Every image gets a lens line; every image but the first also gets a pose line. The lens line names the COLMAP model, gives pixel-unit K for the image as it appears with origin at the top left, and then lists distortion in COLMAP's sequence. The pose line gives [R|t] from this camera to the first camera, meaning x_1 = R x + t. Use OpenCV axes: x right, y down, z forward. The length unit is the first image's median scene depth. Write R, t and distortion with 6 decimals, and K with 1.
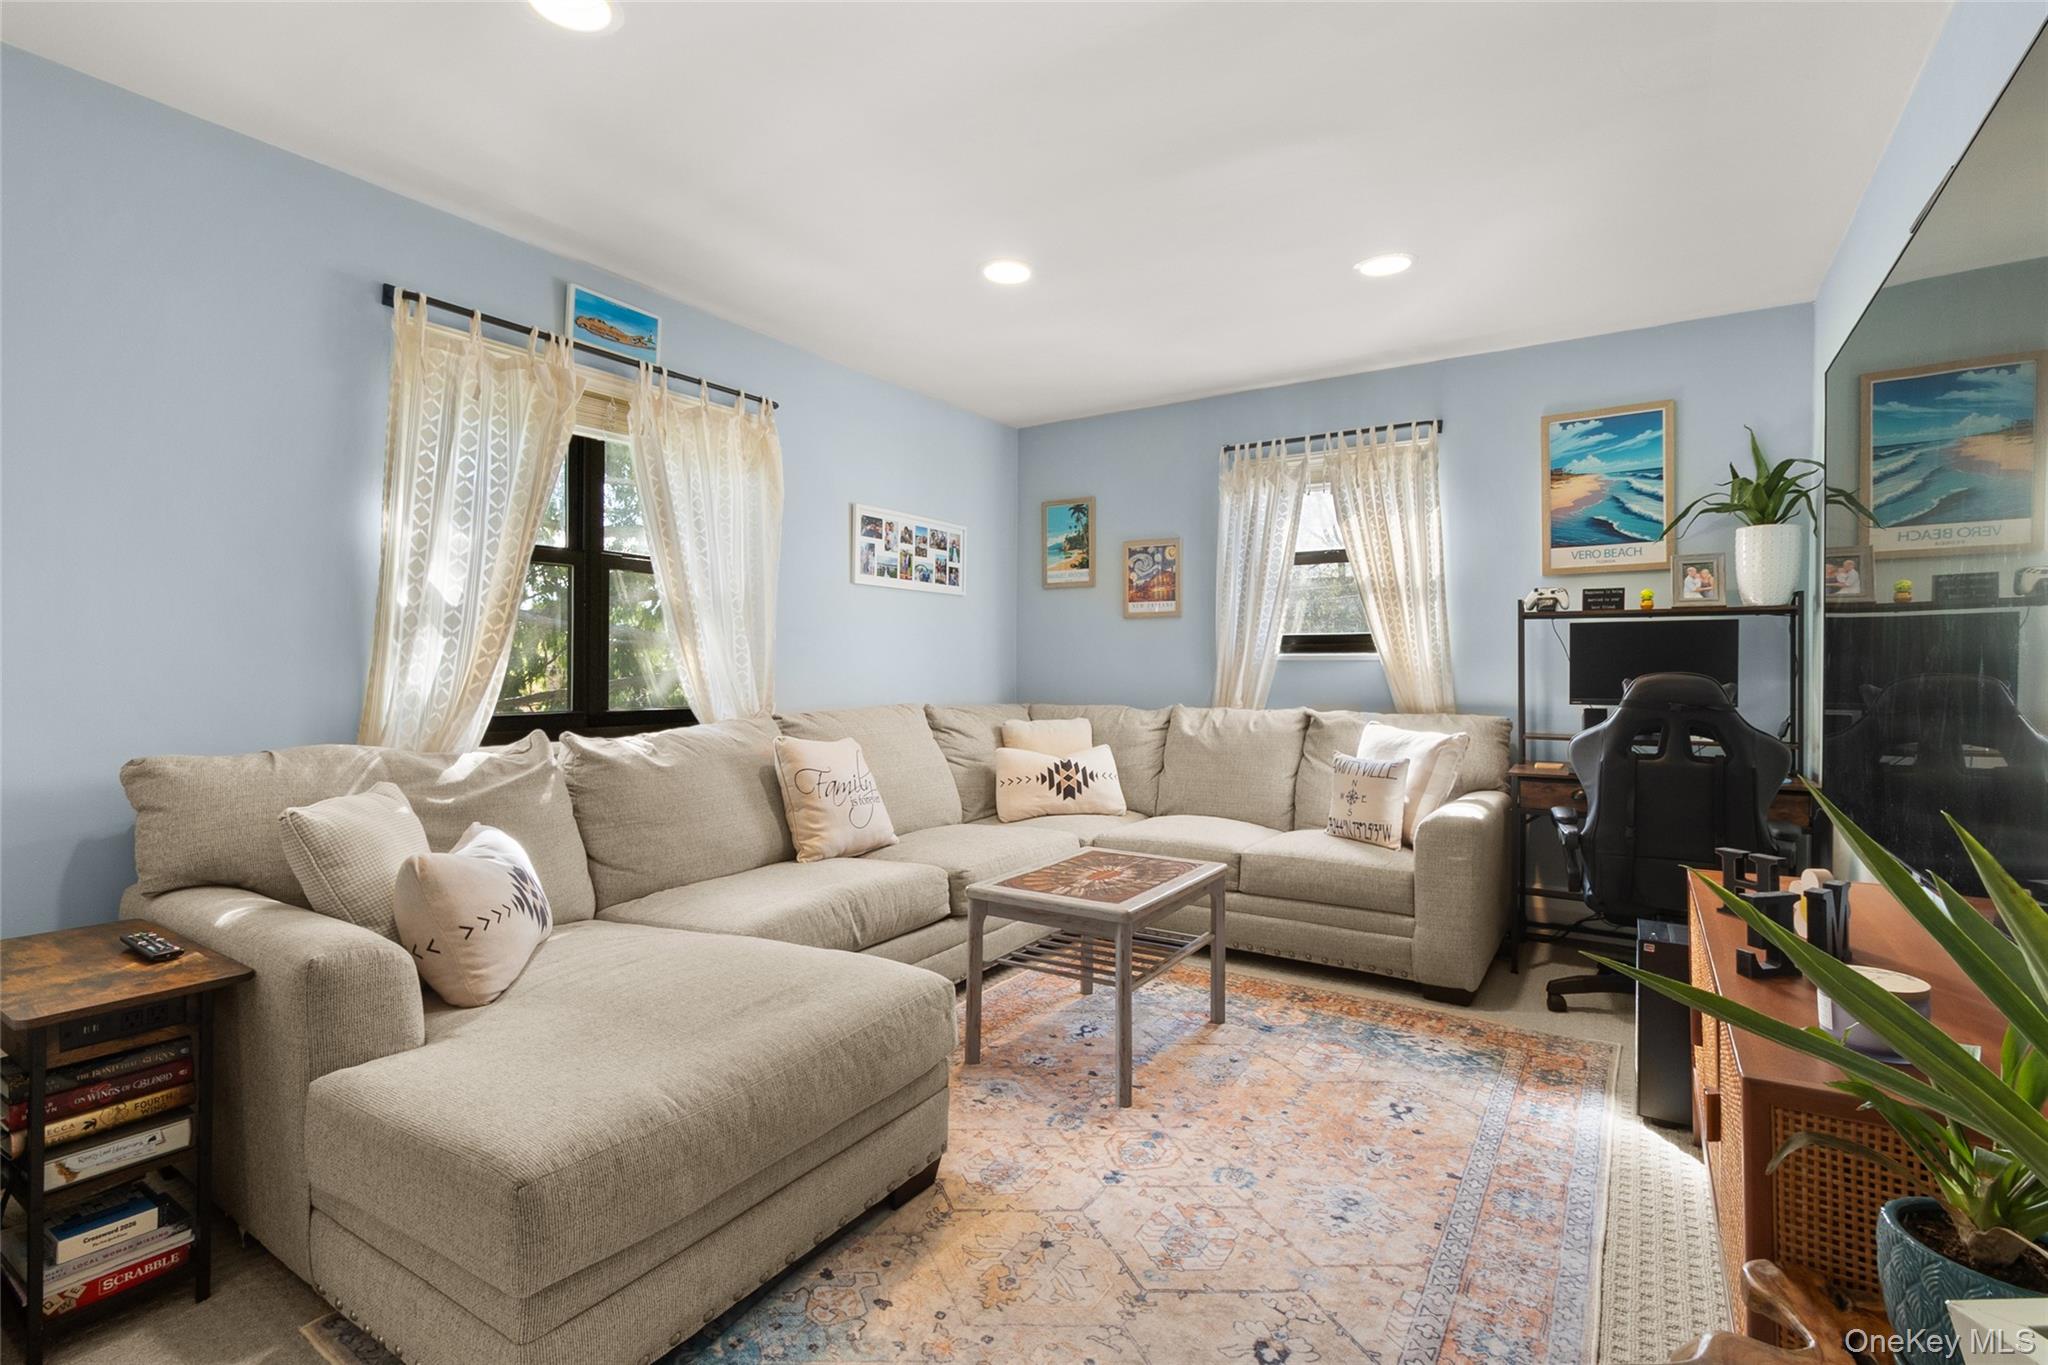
lens RADIAL K [[950.5, 0, 1010.8], [0, 950.5, 671.7], [0, 0, 1]] dist [-0.000524, -0.000935]
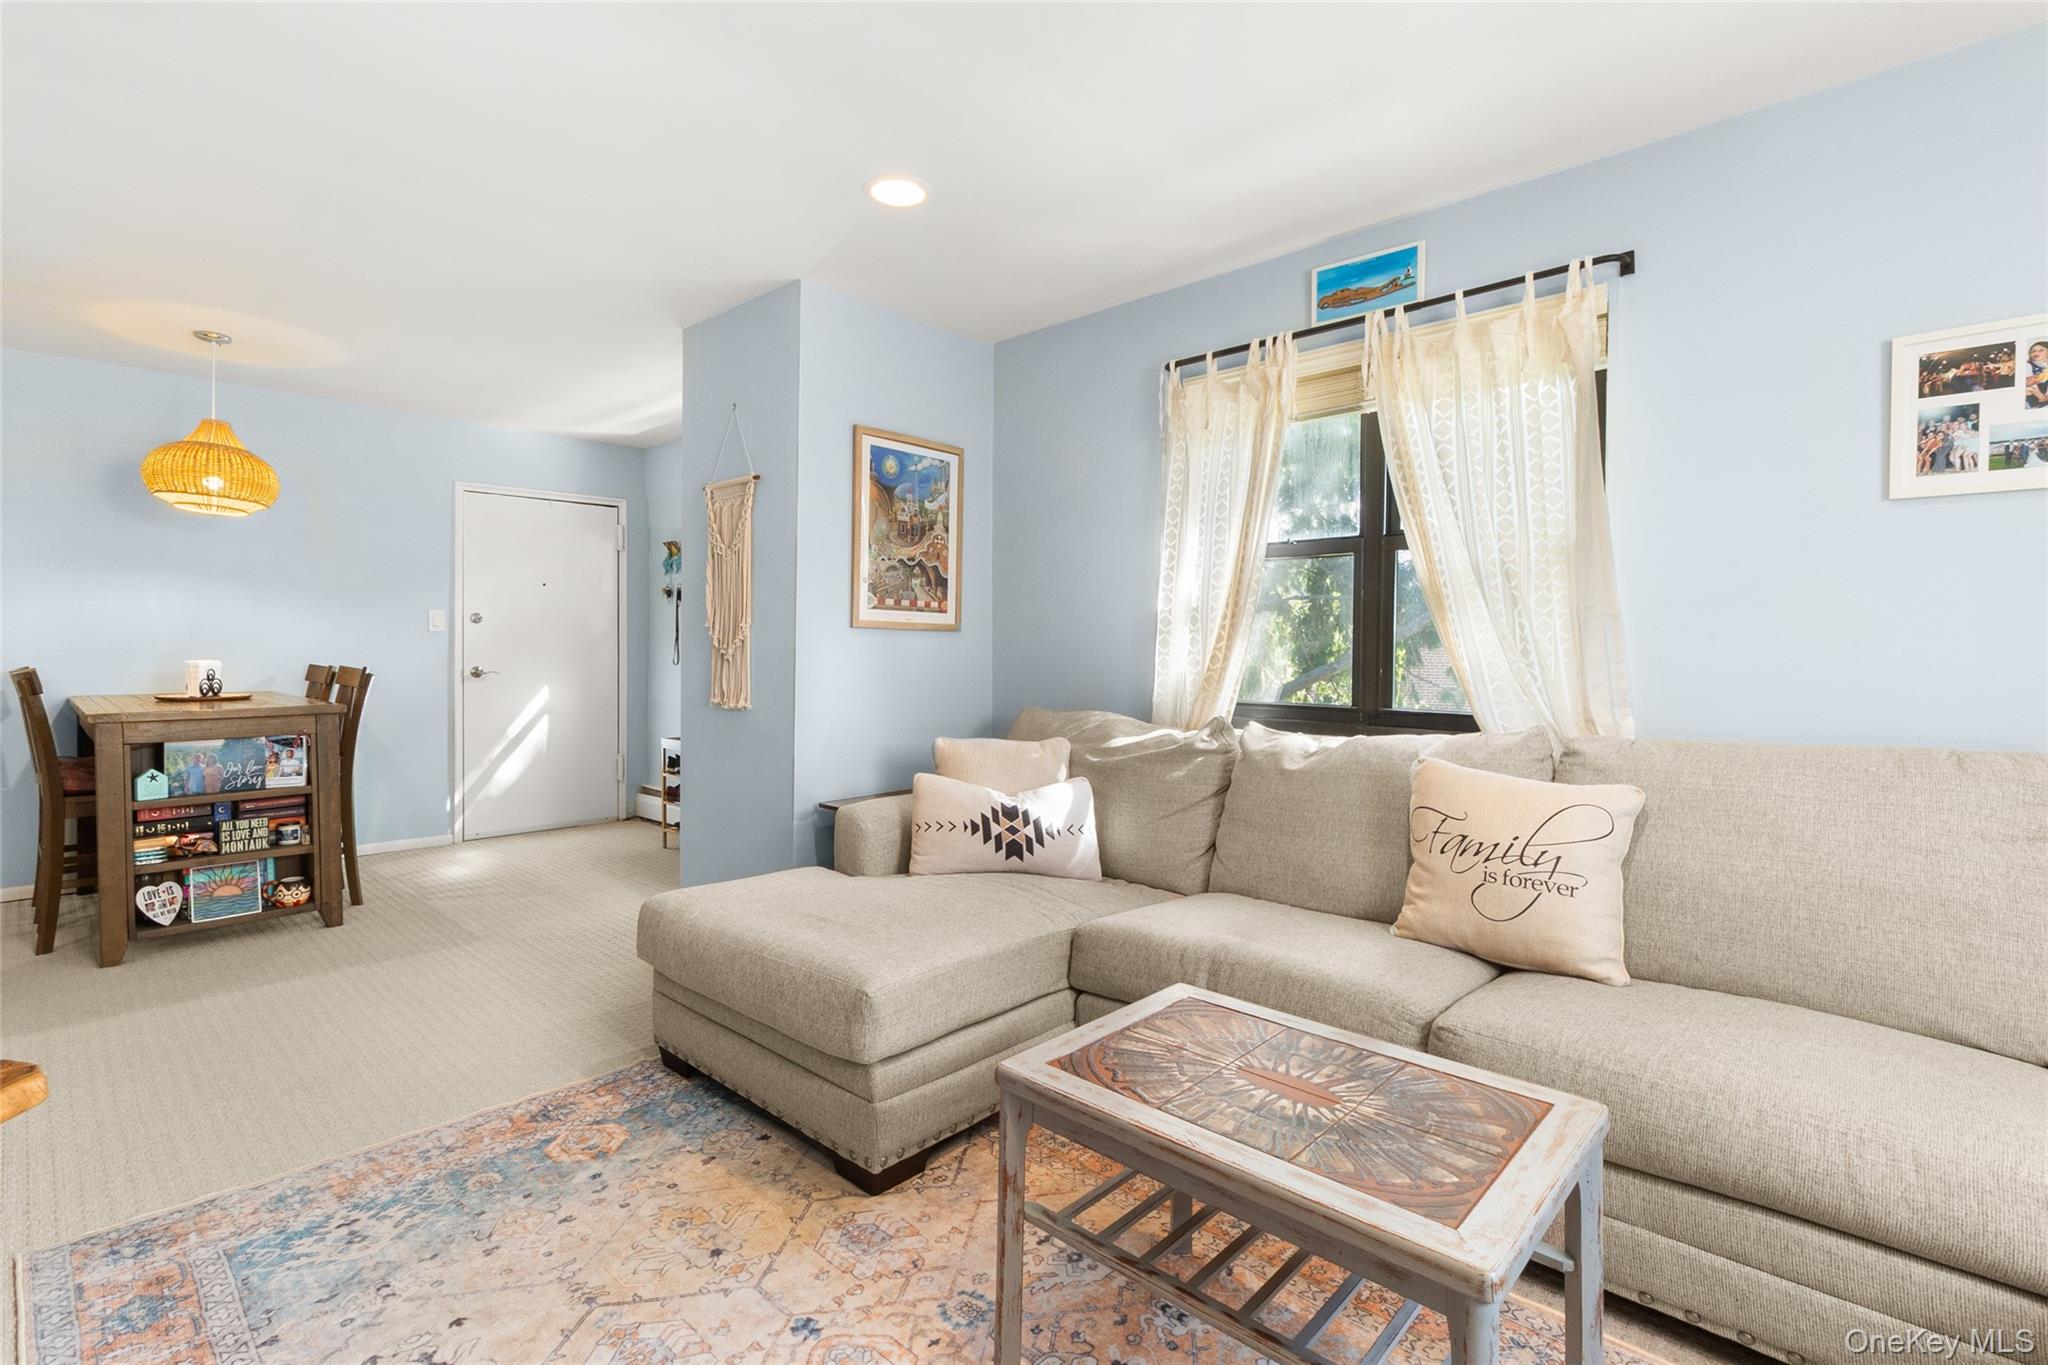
lens RADIAL K [[950.5, 0, 1018.3], [0, 950.5, 656.5], [0, 0, 1]] dist [-0.000524, -0.000935]
pose [[-0.173499, 0.001072, -0.984833, 0.467393], [-0.015537, 0.999872, 0.003826, -0.005841], [0.984712, 0.015965, -0.173460, 0.729958]]
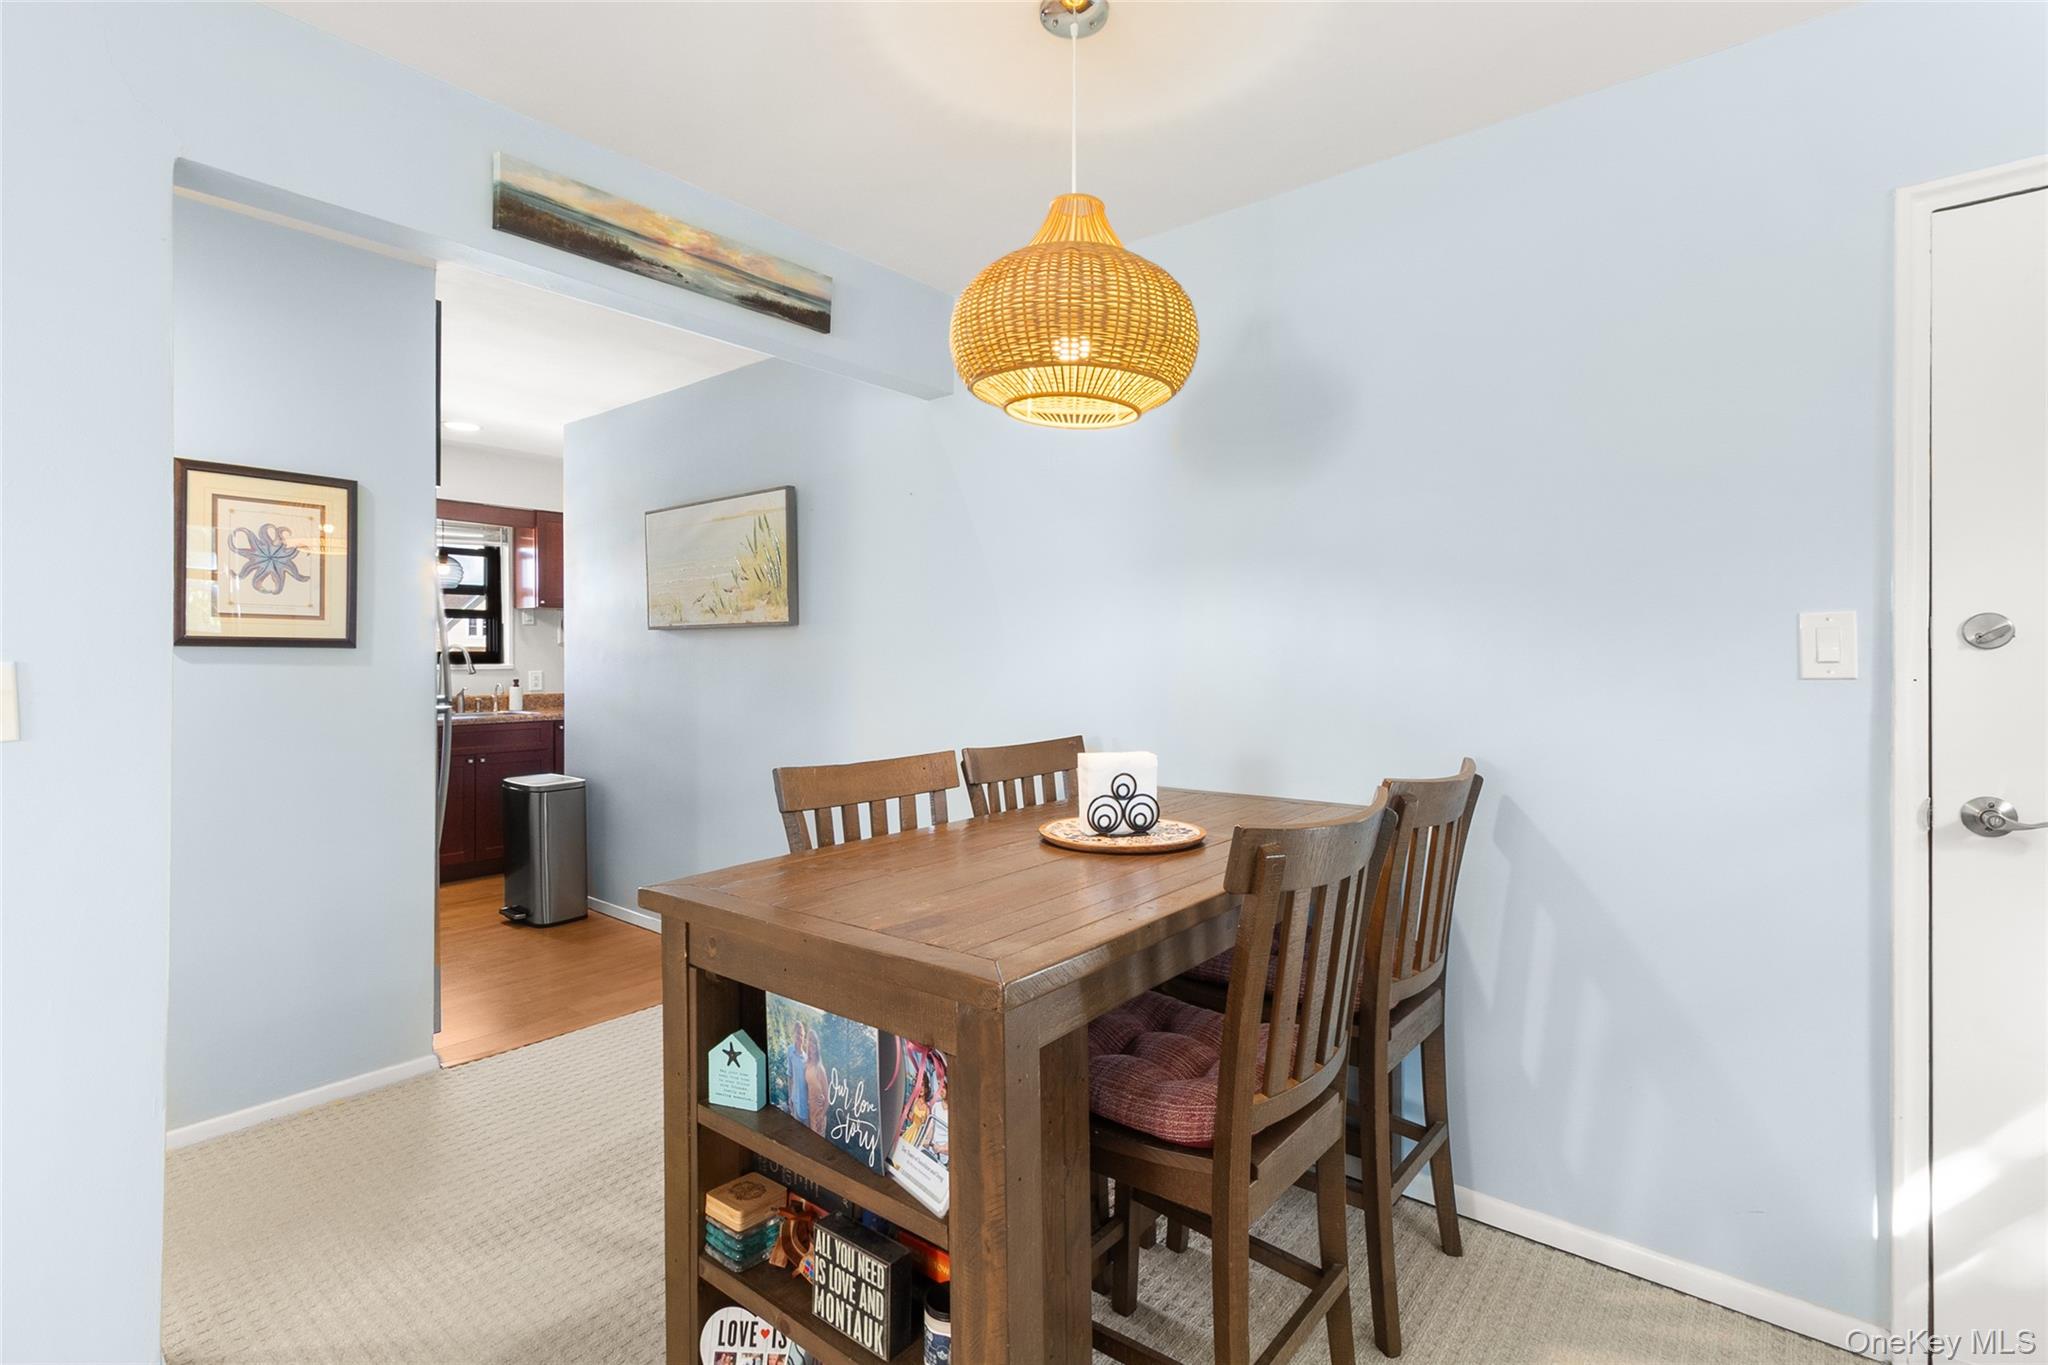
lens RADIAL K [[950.5, 0, 1032.3], [0, 950.5, 663.6], [0, 0, 1]] dist [-0.000524, -0.000935]
pose [[-0.995326, -0.005281, 0.096429, -0.469480], [-0.004188, 0.999925, 0.011538, -0.036117], [-0.096482, 0.011080, -0.995273, 0.101645]]
